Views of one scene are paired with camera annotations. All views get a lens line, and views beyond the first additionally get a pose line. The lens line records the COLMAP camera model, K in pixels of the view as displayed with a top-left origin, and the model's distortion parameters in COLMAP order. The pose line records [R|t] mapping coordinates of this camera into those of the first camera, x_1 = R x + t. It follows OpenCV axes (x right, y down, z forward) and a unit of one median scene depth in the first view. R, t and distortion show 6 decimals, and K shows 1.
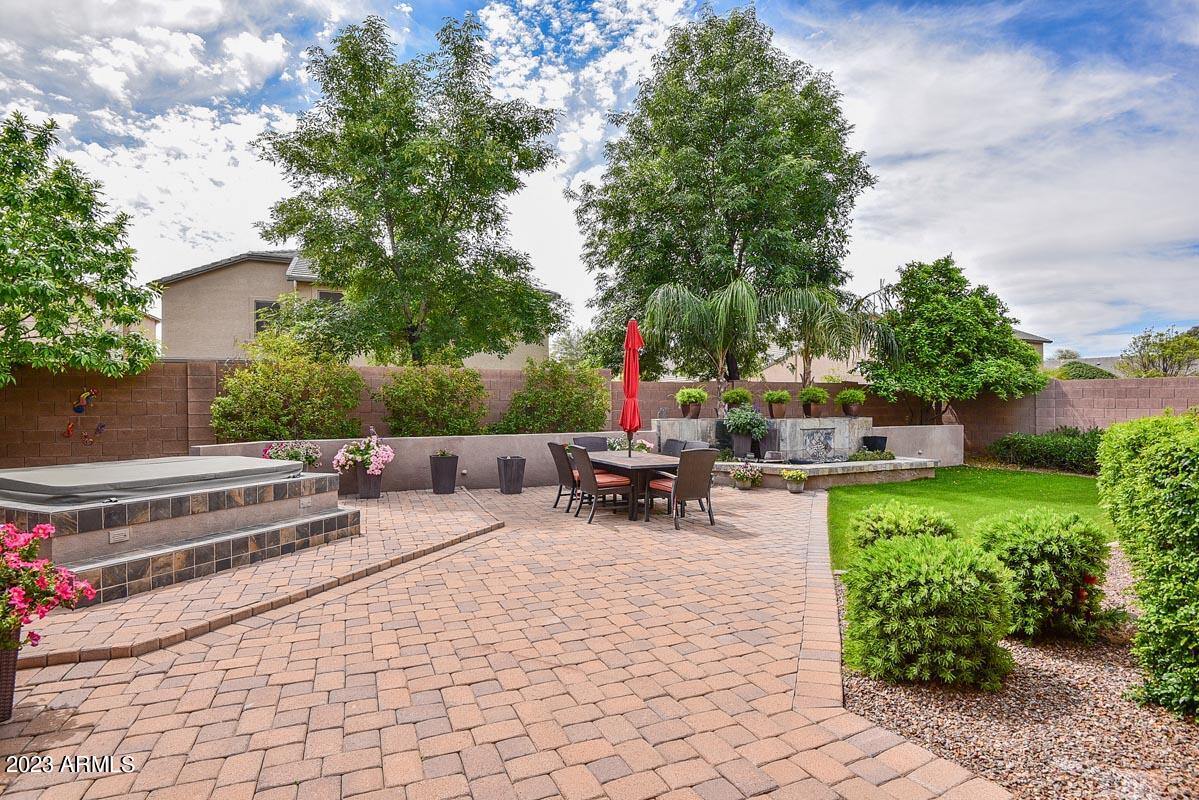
lens RADIAL K [[569.8, 0, 599.5], [0, 569.8, 400.0], [0, 0, 1]] dist [-0.033433, -0.001492]
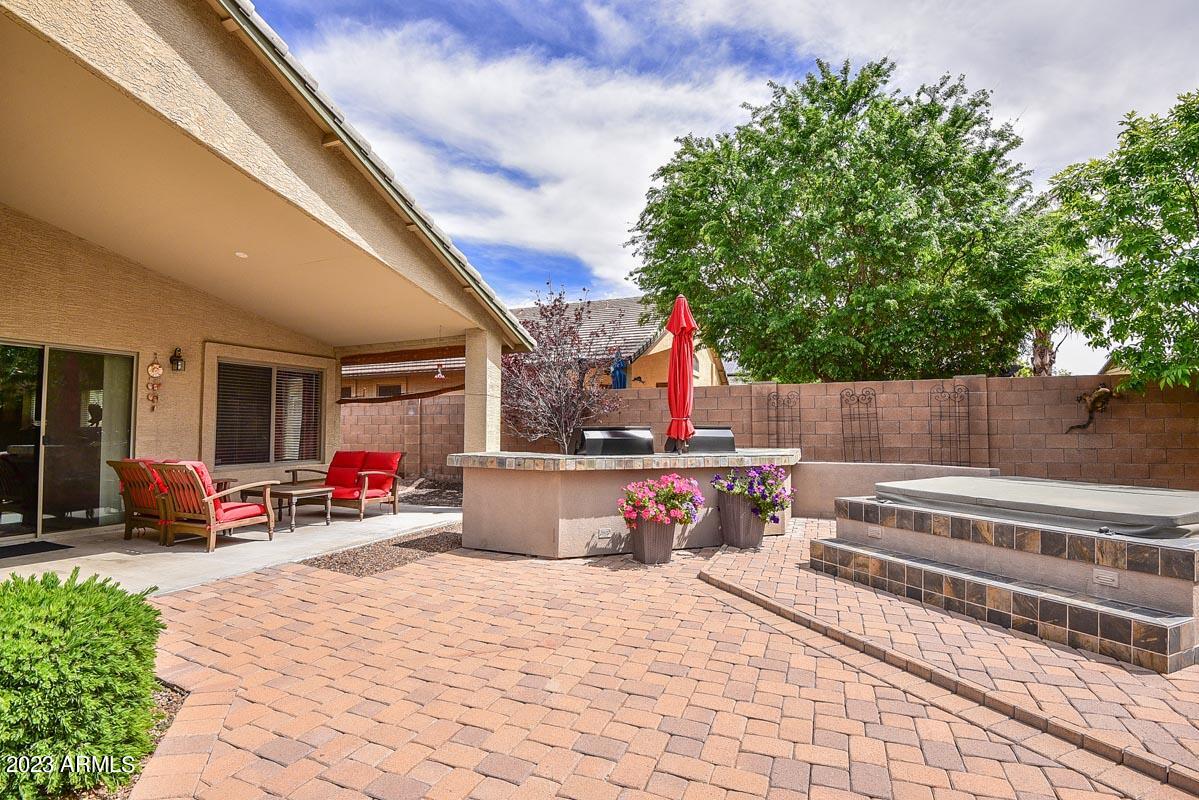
lens RADIAL K [[569.8, 0, 599.5], [0, 569.8, 400.0], [0, 0, 1]] dist [-0.033433, -0.001492]
pose [[-0.712356, -0.040152, -0.700669, 0.216893], [0.000310, 0.998344, -0.057526, 0.021789], [0.701818, -0.041196, -0.711164, 0.827790]]
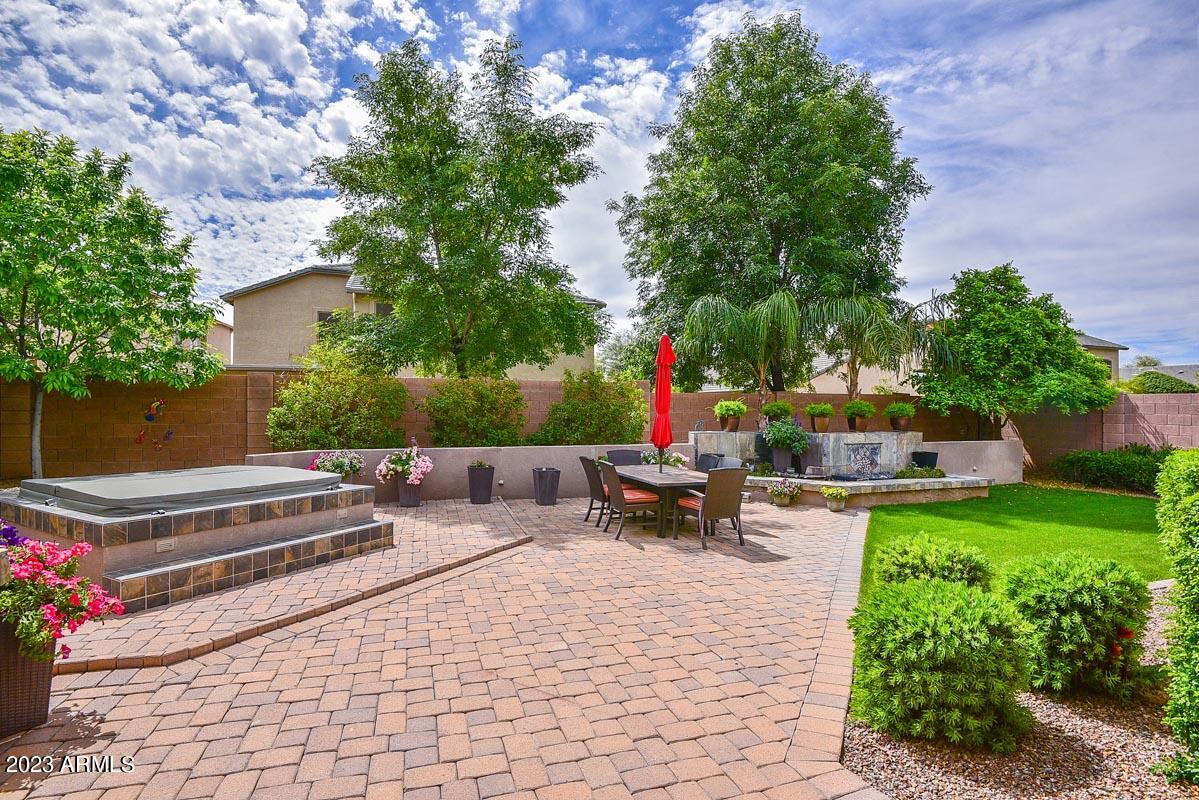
lens RADIAL K [[565.5, 0, 599.5], [0, 565.5, 400.0], [0, 0, 1]] dist [-0.039639, 0.001517]
pose [[0.995739, 0.008680, -0.091812, 0.038450], [-0.009297, 0.999937, -0.006291, -0.021754], [0.091751, 0.007117, 0.995757, 0.006272]]
